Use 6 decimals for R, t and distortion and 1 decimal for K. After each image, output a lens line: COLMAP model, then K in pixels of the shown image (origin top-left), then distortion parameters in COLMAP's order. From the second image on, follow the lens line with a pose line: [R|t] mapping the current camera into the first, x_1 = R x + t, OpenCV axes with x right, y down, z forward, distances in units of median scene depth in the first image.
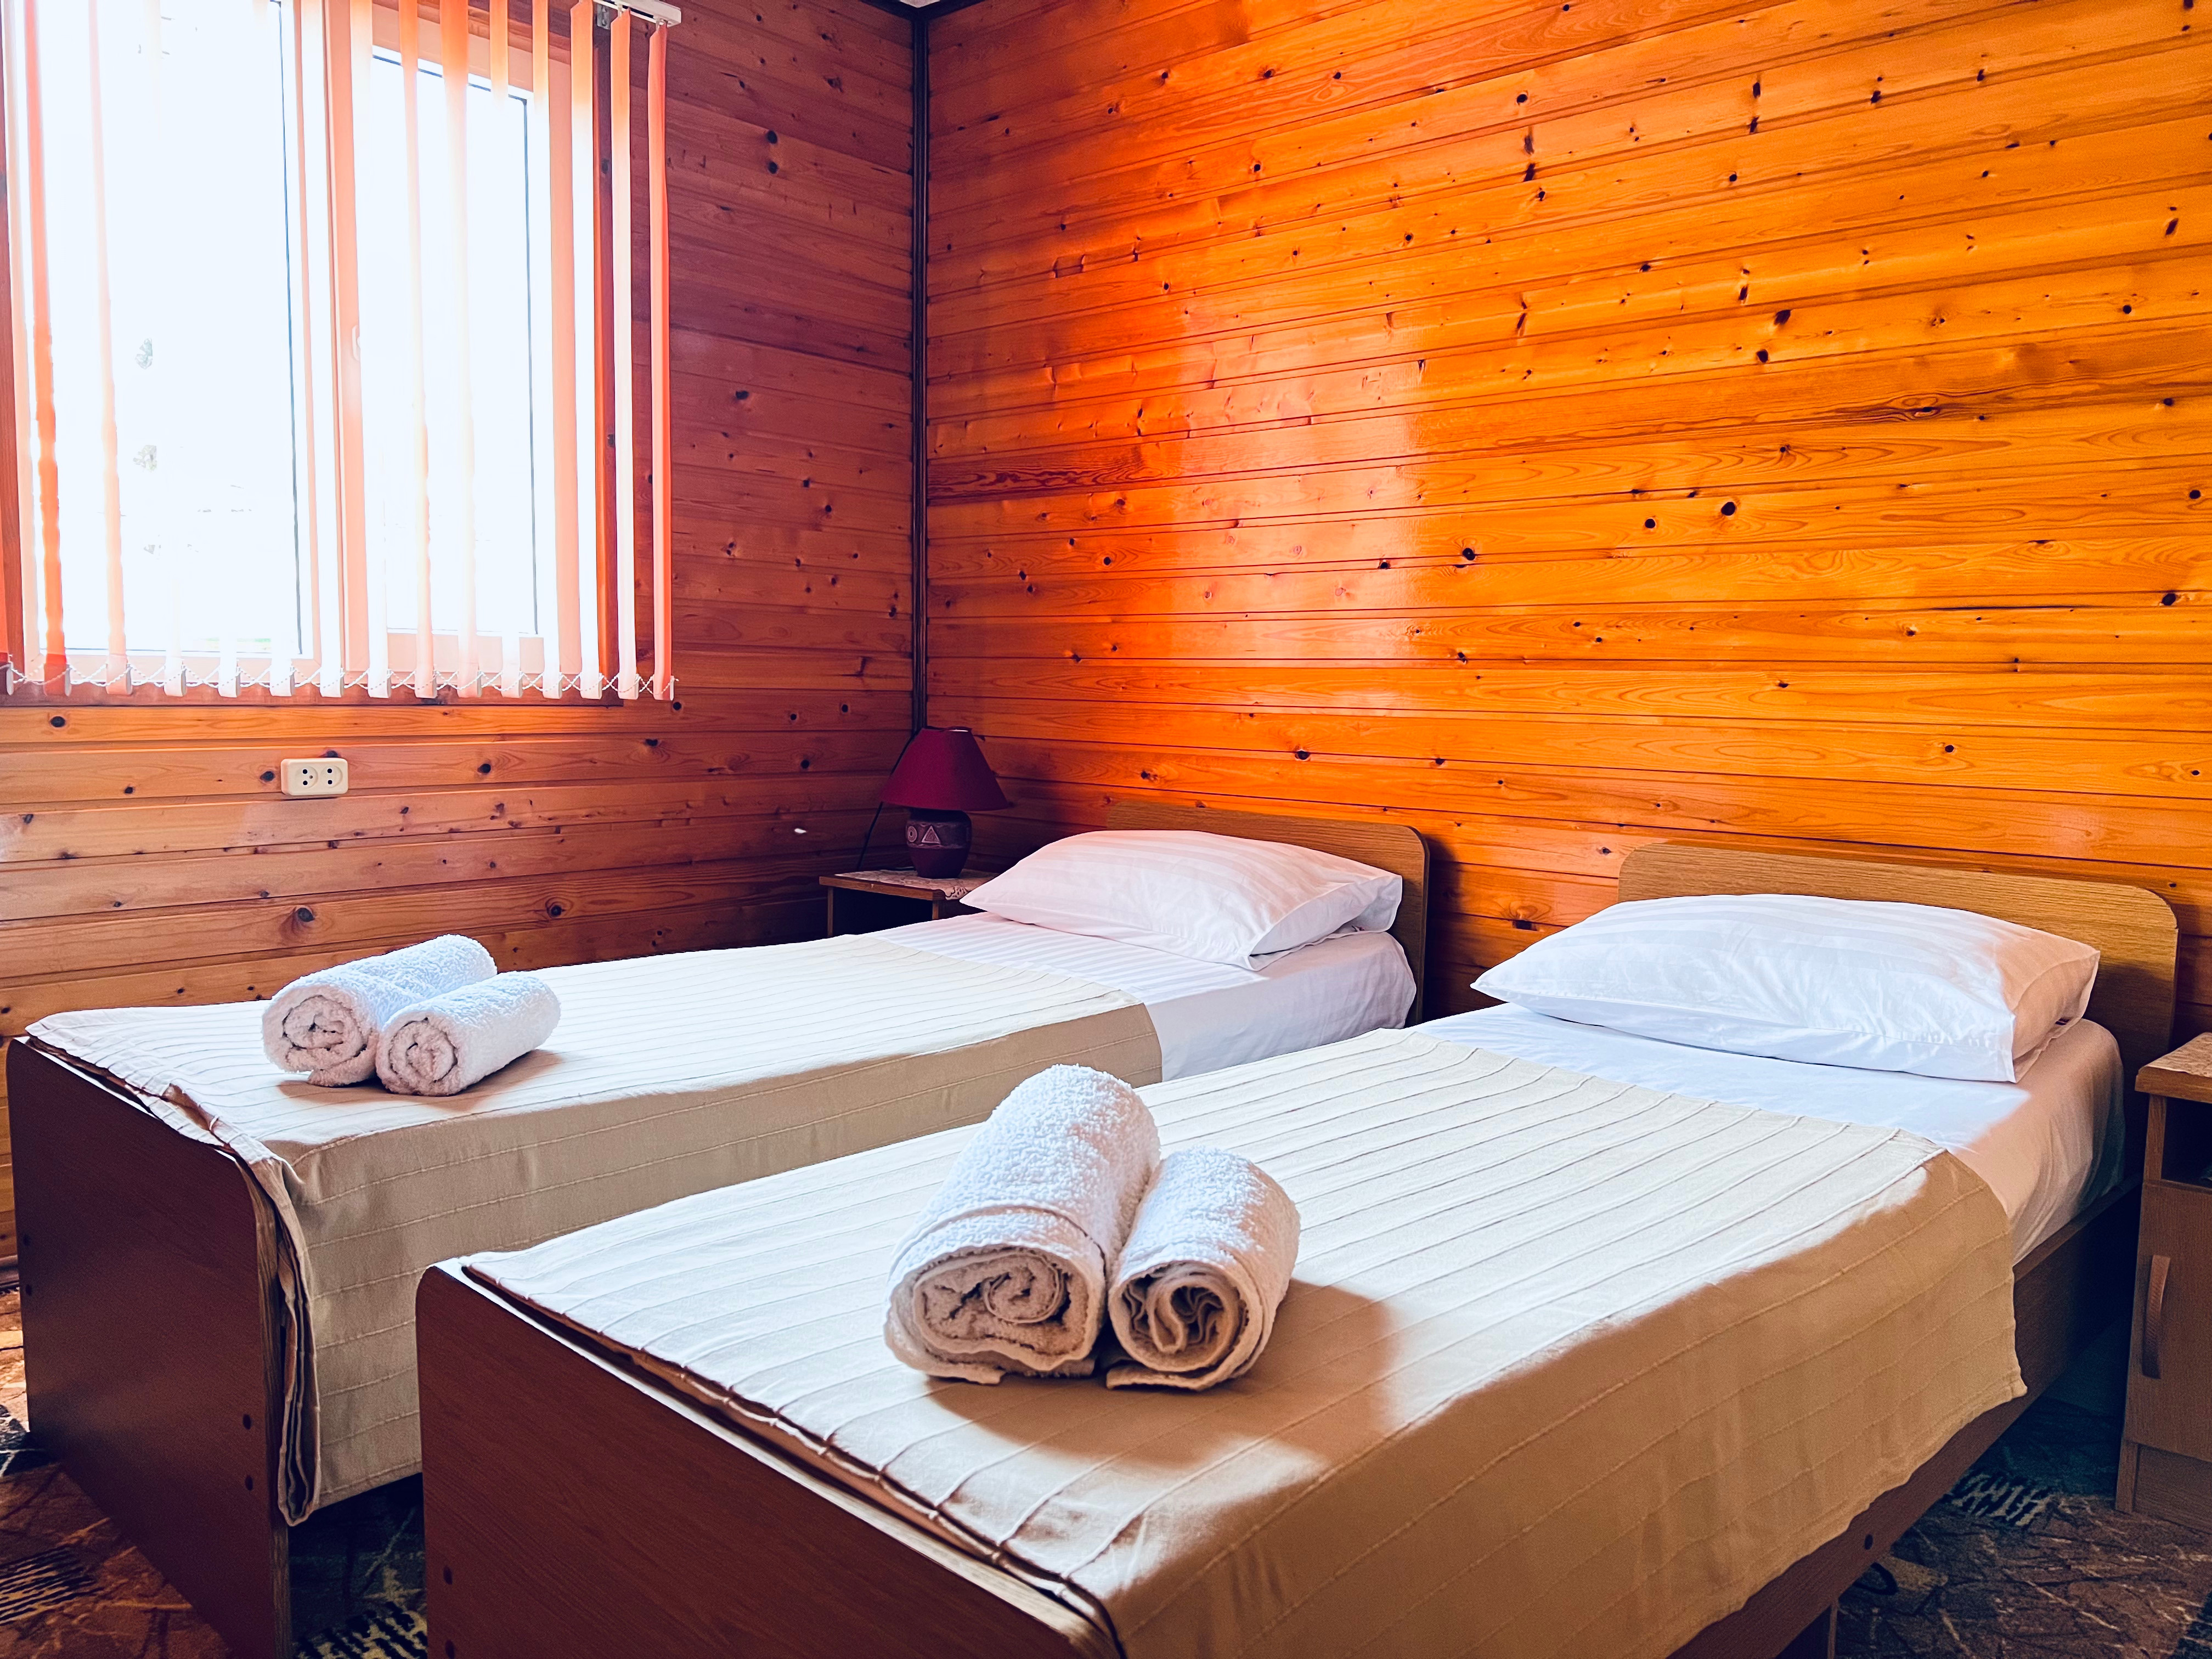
lens RADIAL K [[1664.3, 0, 1106.9], [0, 1664.3, 850.6], [0, 0, 1]] dist [0.032947, -0.029099]
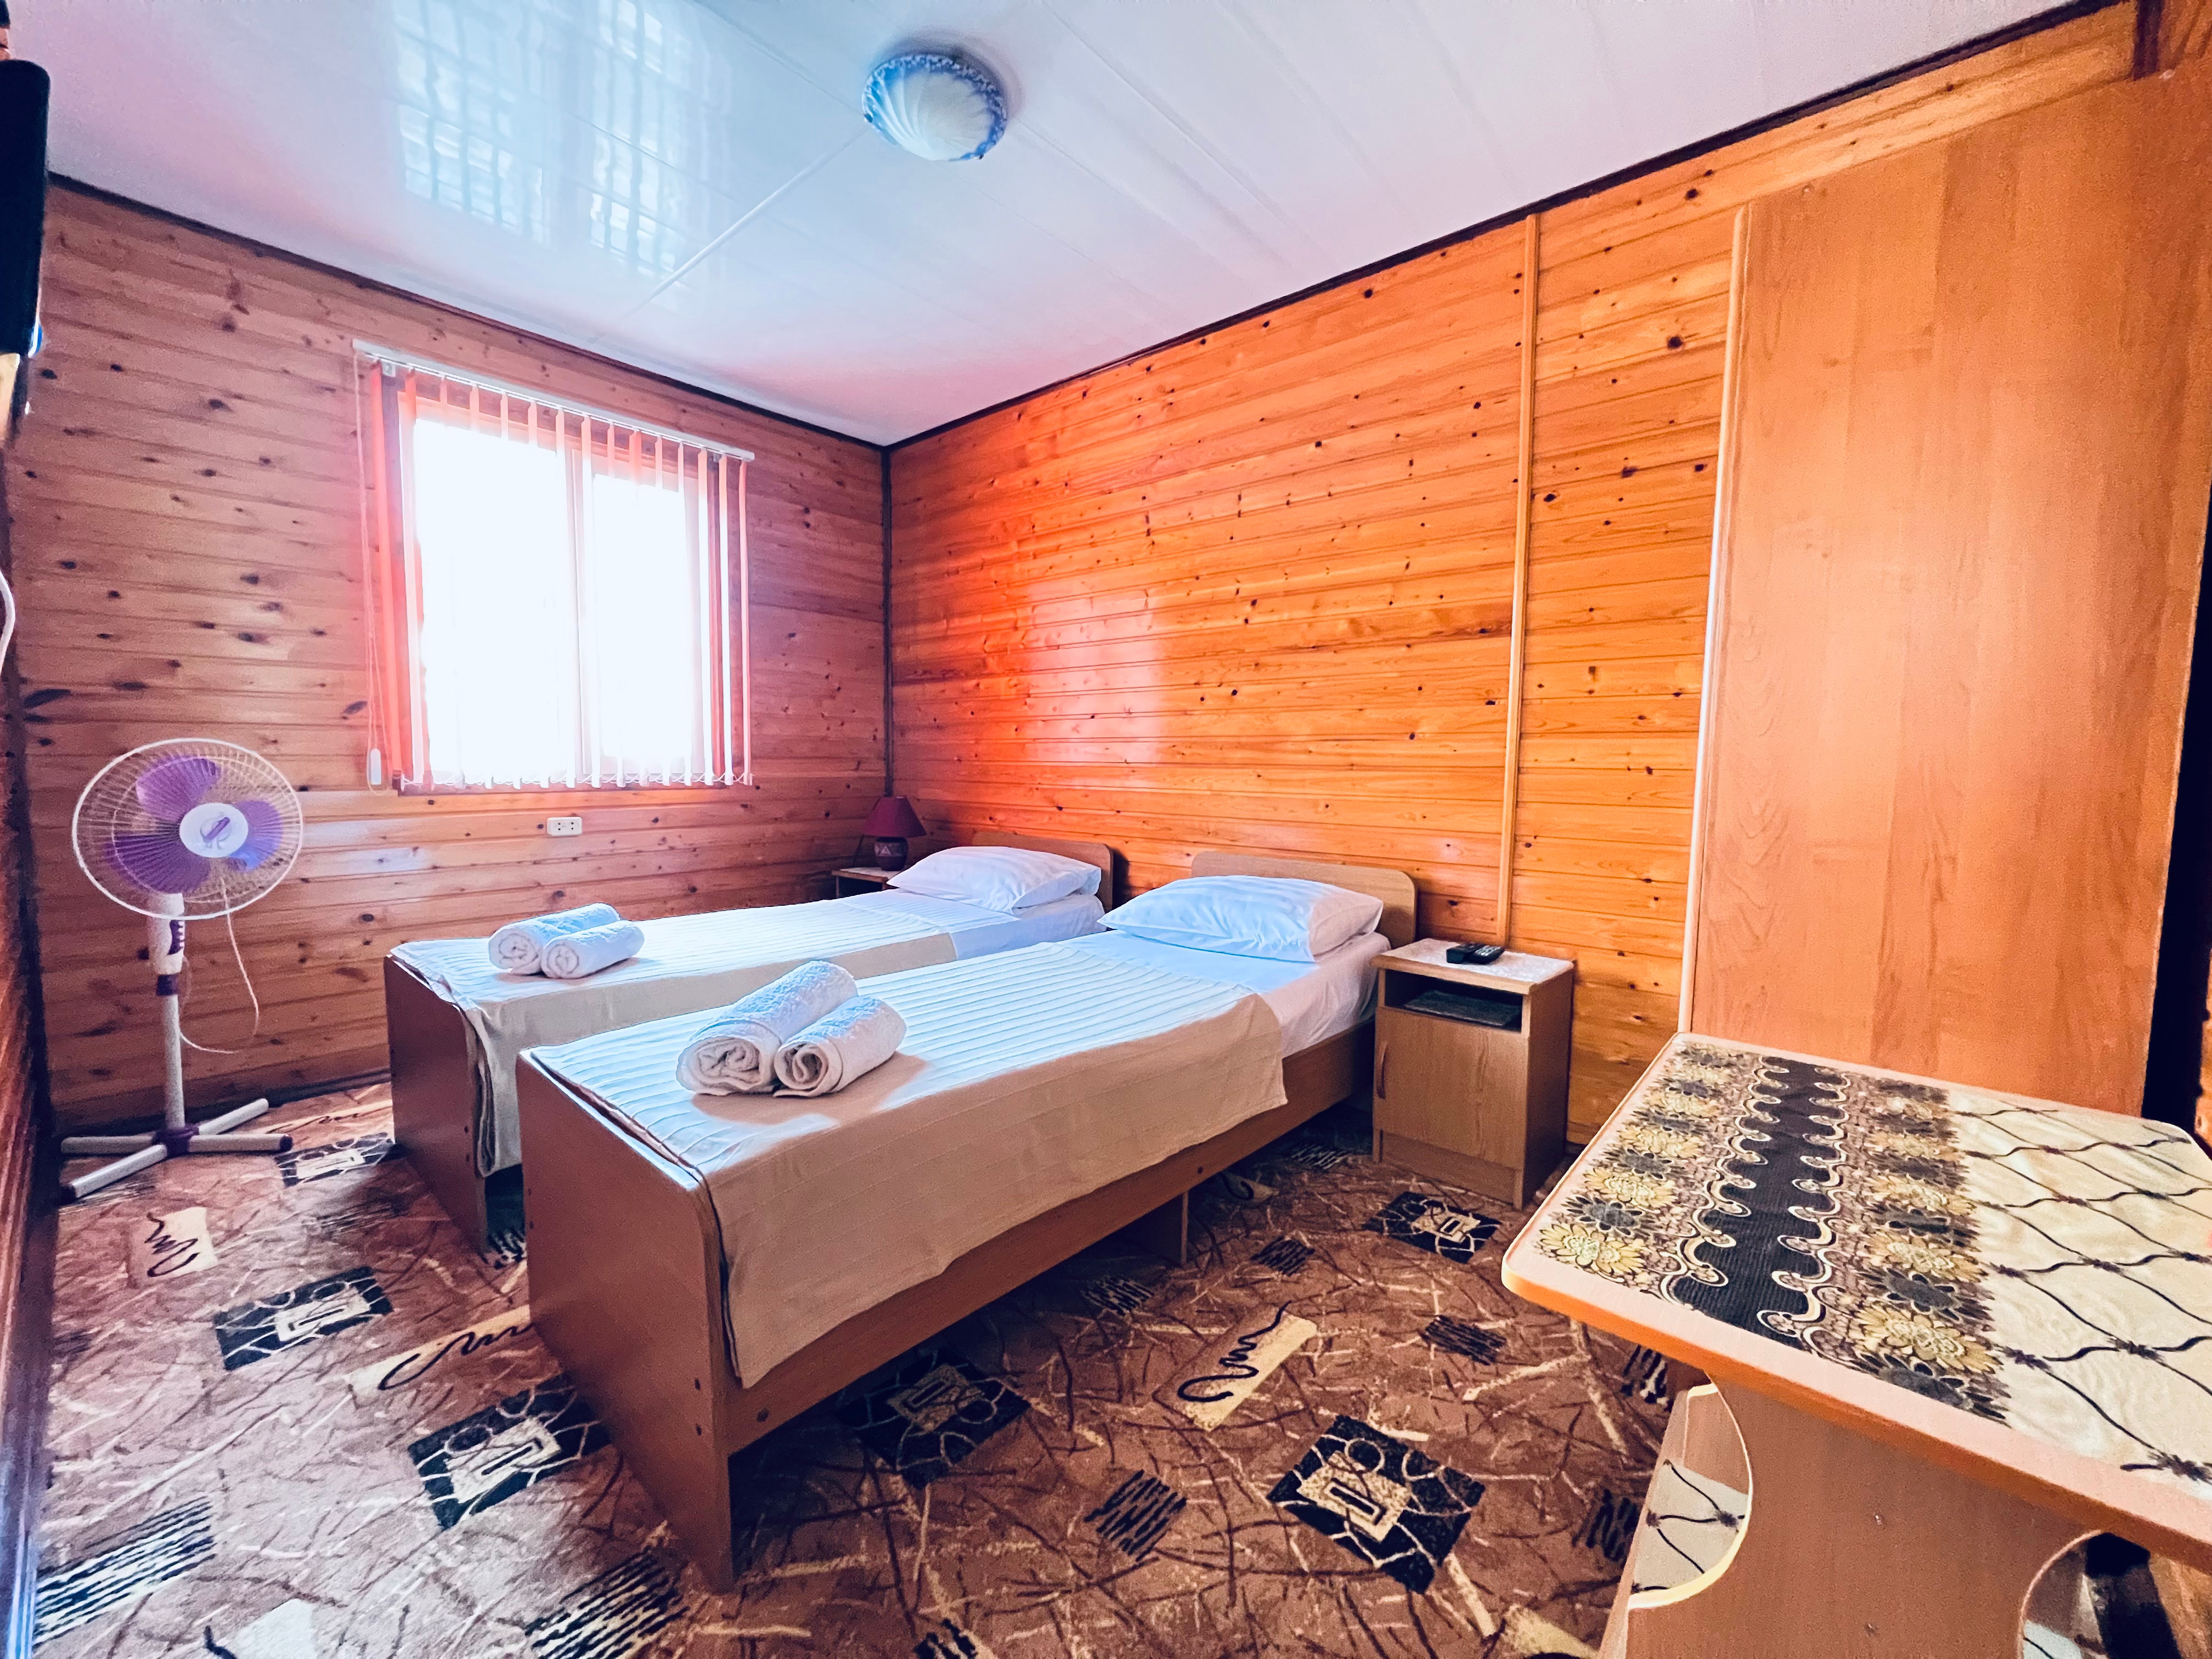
lens RADIAL K [[881.9, 0, 1096.3], [0, 881.9, 825.4], [0, 0, 1]] dist [0.001486, -0.000401]
pose [[0.999770, -0.011405, 0.018156, 0.164081], [0.011910, 0.999538, -0.027963, -0.007202], [-0.017829, 0.028173, 0.999444, -0.096477]]
